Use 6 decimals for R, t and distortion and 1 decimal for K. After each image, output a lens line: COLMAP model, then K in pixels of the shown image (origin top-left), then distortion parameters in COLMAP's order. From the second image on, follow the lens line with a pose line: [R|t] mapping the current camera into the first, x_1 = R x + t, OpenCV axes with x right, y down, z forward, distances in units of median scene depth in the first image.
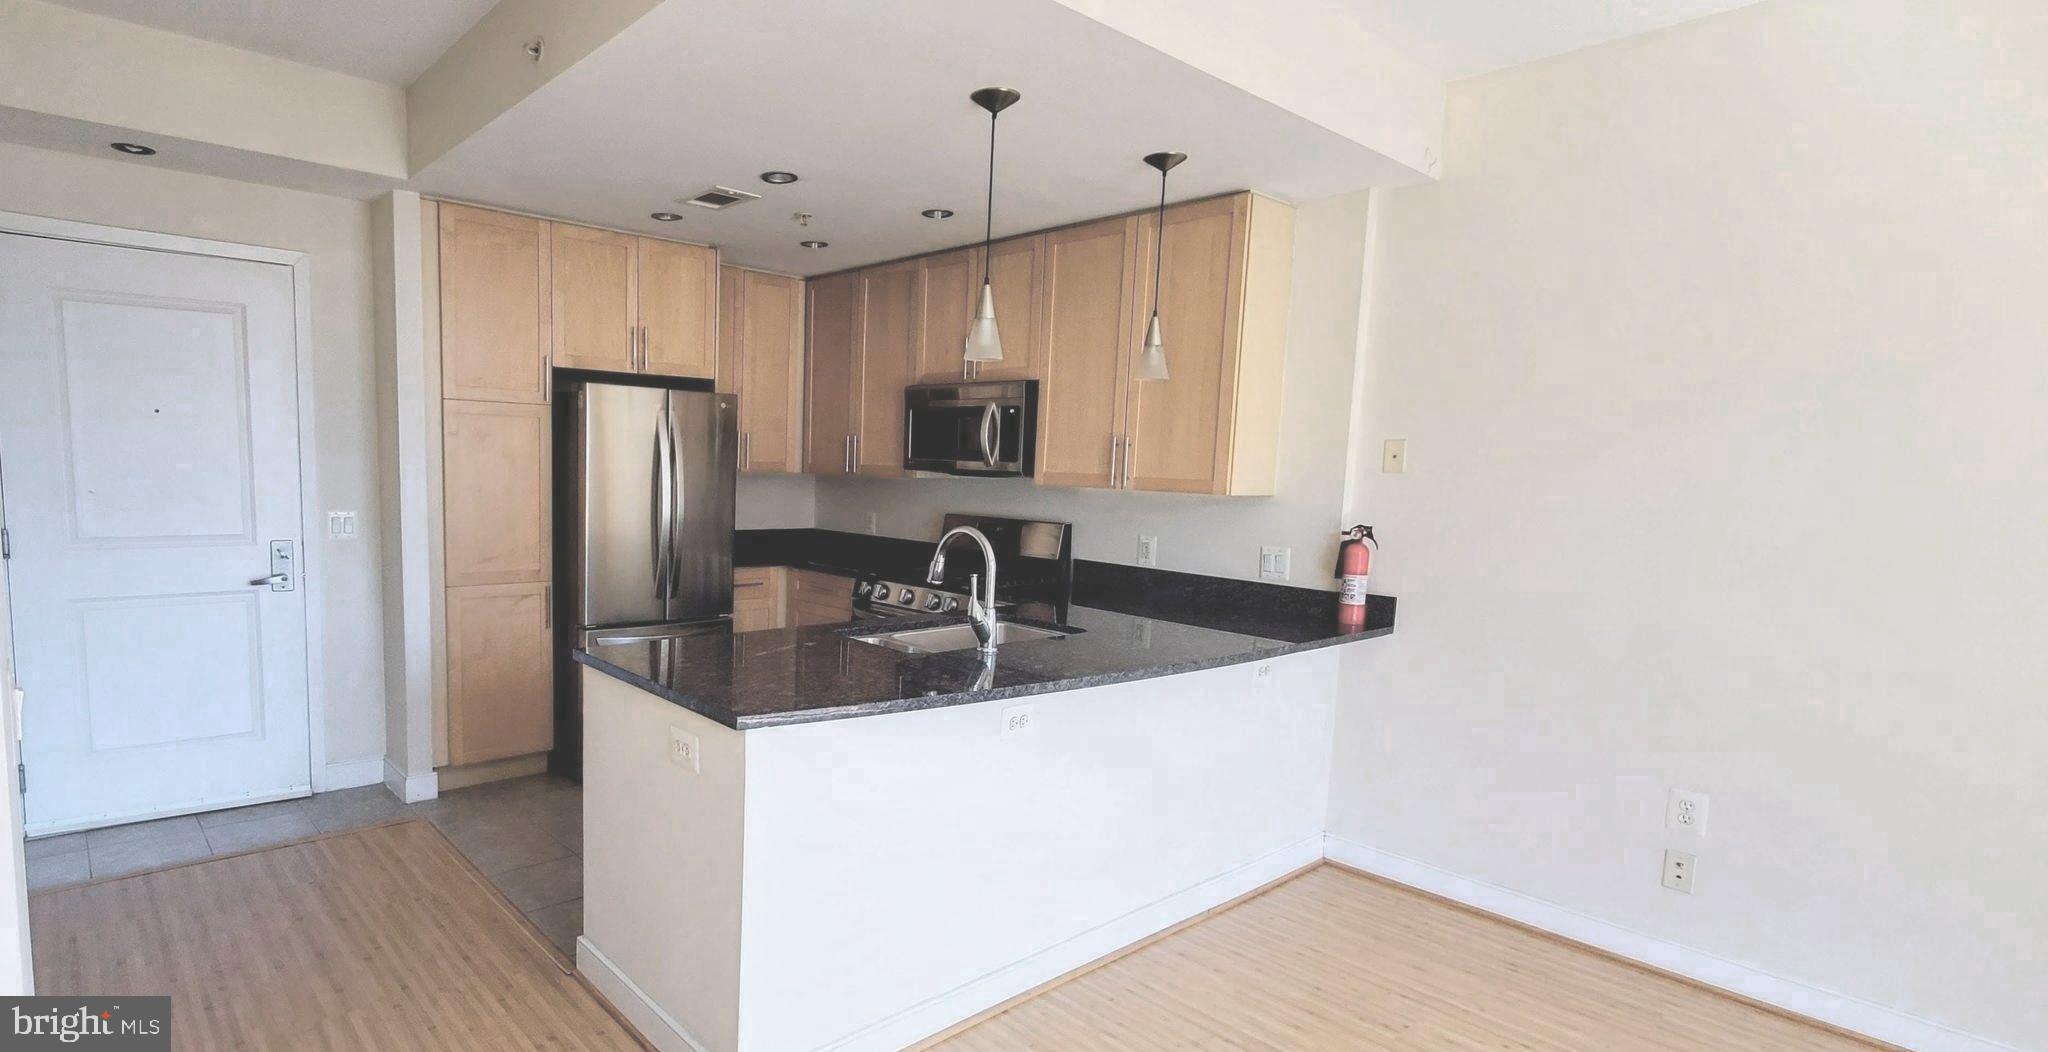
lens RADIAL K [[994.7, 0, 851.3], [0, 994.7, 576.8], [0, 0, 1]] dist [-0.000573, -0.000181]
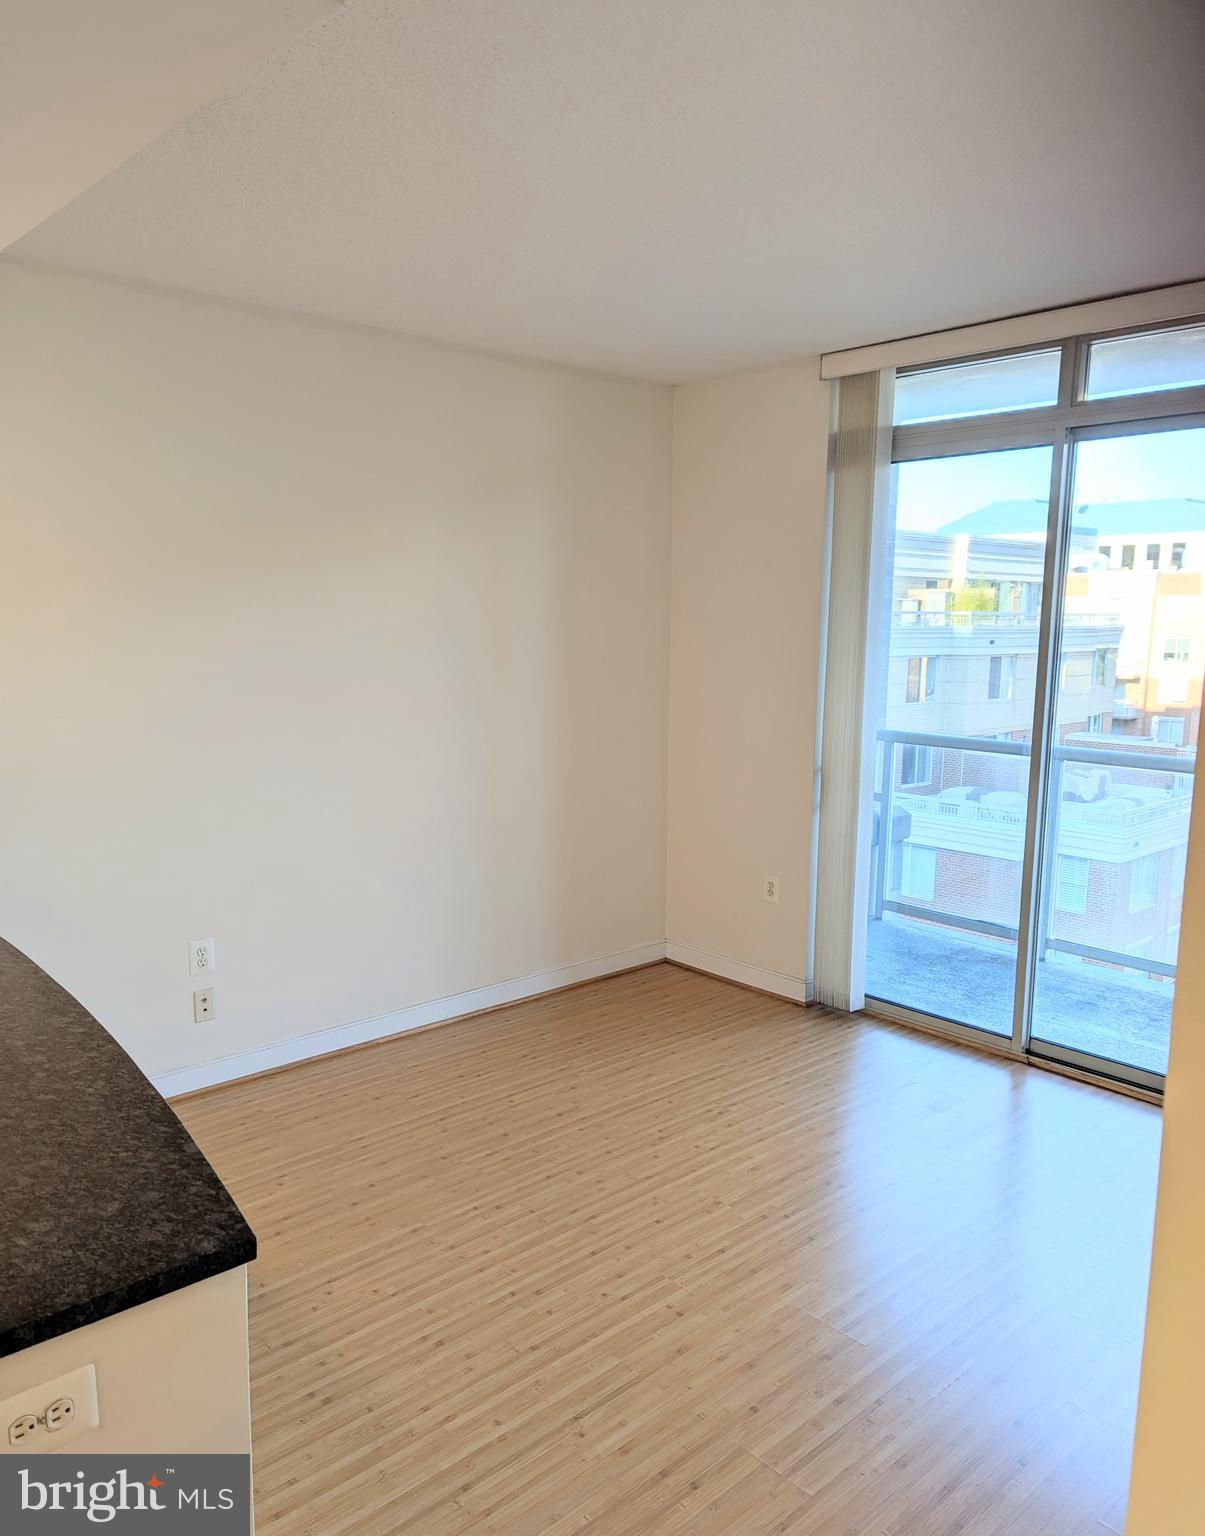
lens RADIAL K [[1149.5, 0, 626.8], [0, 1149.5, 817.4], [0, 0, 1]] dist [0.058520, -0.021043]
pose [[-0.068599, -0.201638, 0.977055, -0.399935], [0.106487, 0.972287, 0.208131, -0.124209], [-0.991945, 0.118321, -0.045226, 0.382445]]
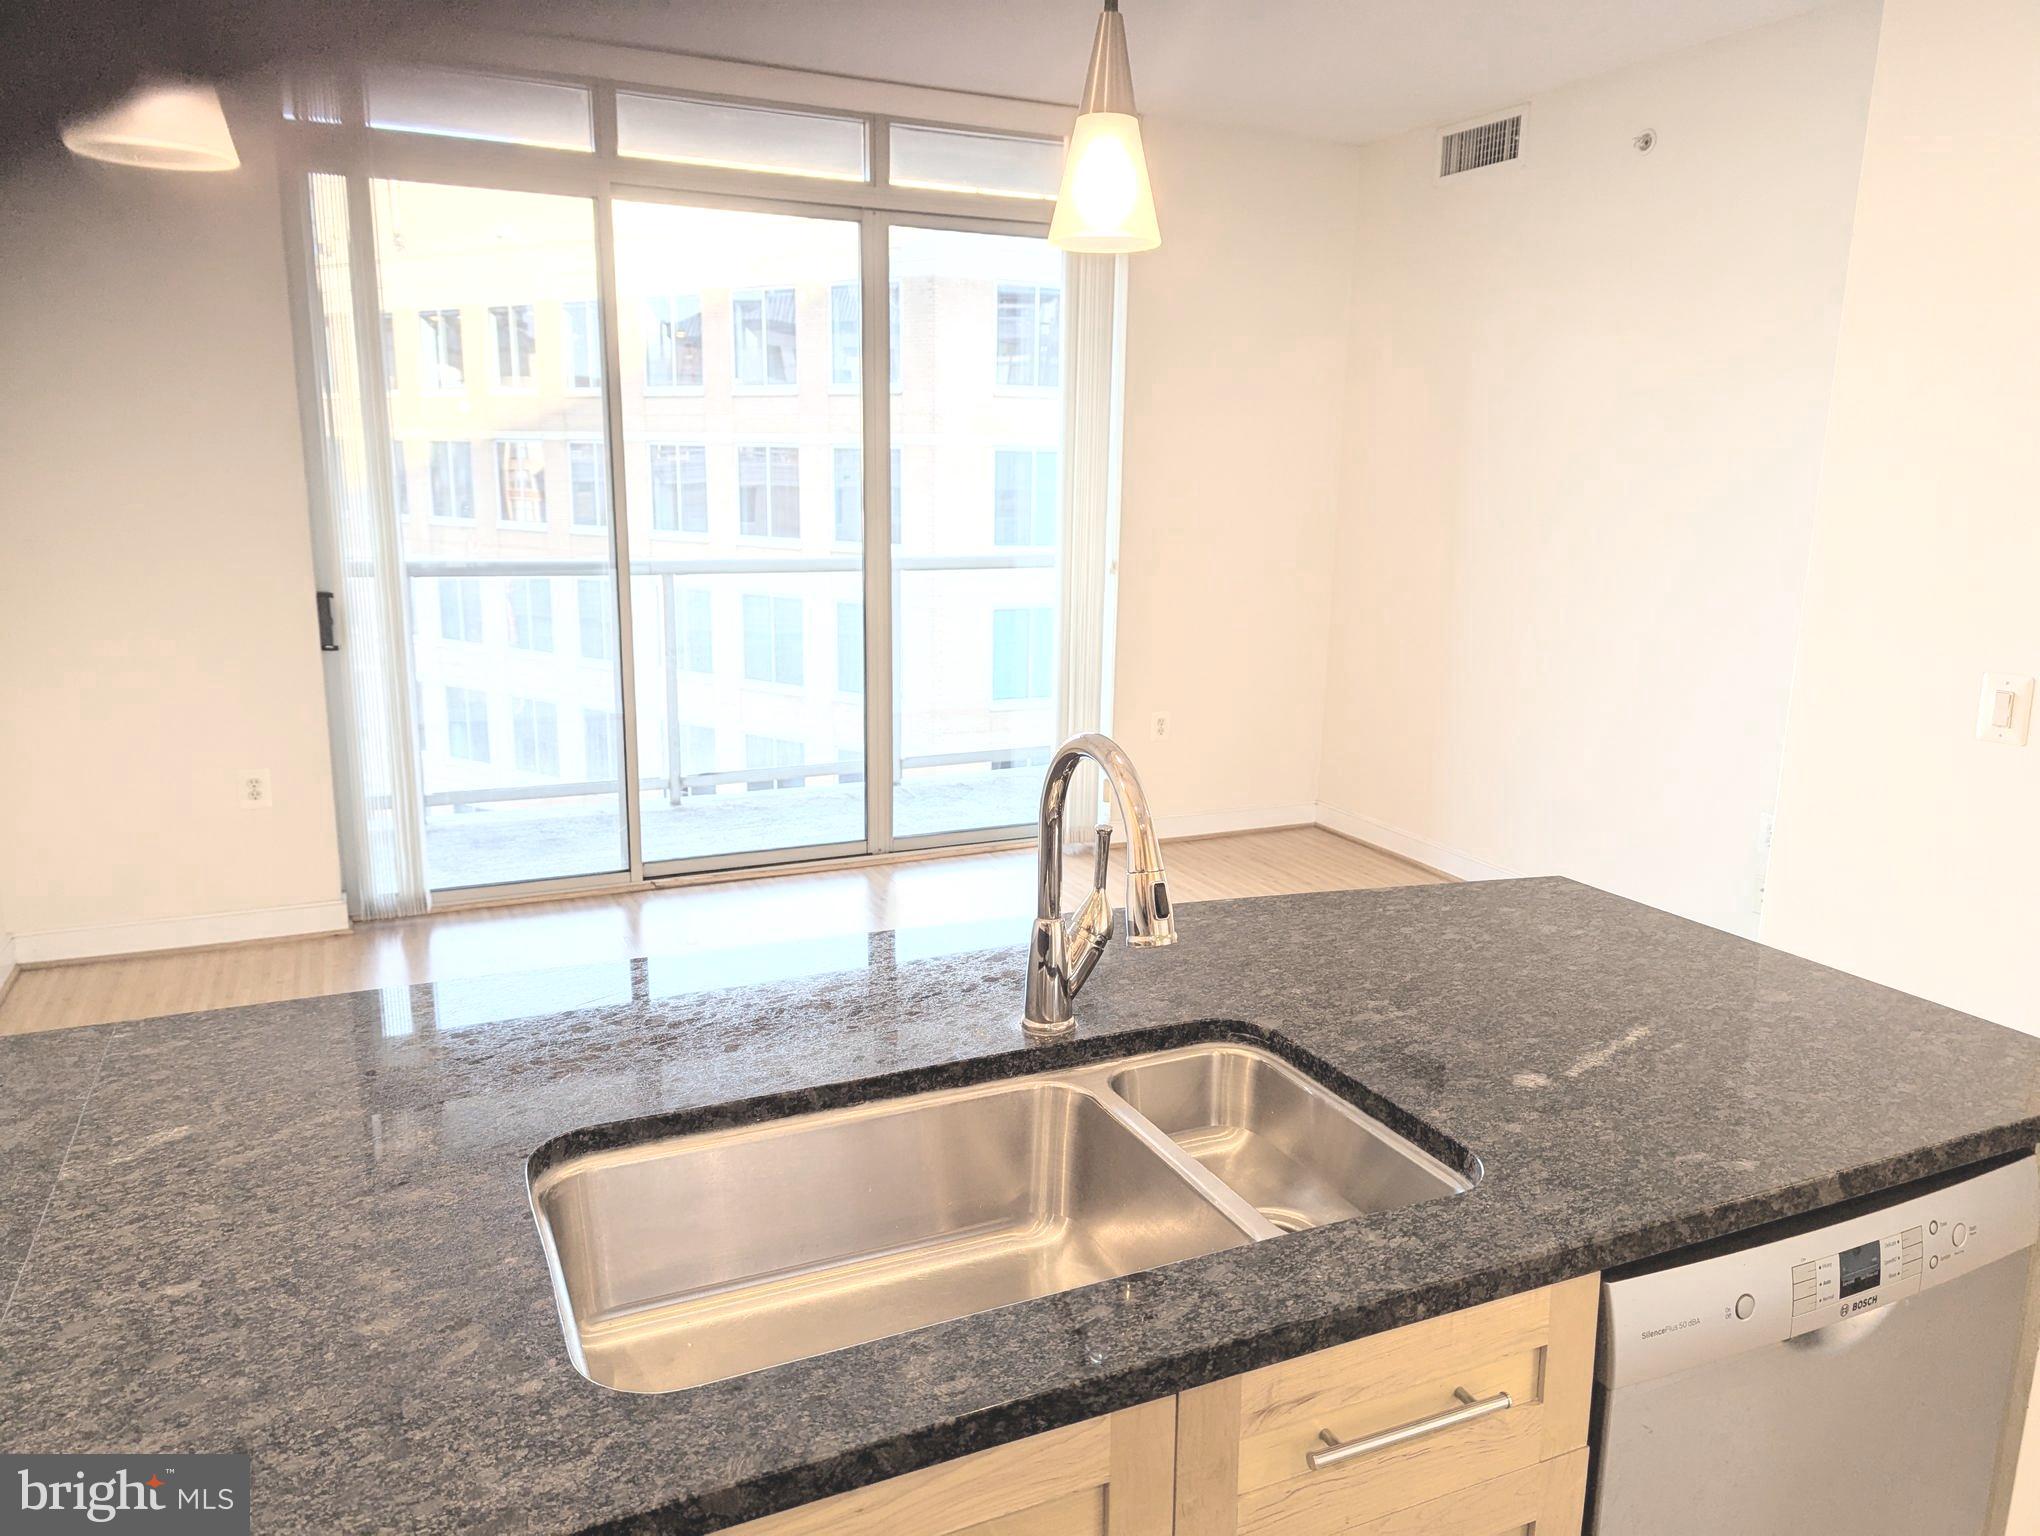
lens RADIAL K [[1433.1, 0, 1012.3], [0, 1433.1, 771.9], [0, 0, 1]] dist [0.071220, -0.069025]
pose [[-0.968430, -0.094548, 0.230659, 0.019643], [-0.014267, 0.944788, 0.327371, -0.142175], [-0.248876, 0.313745, -0.916310, 1.033218]]
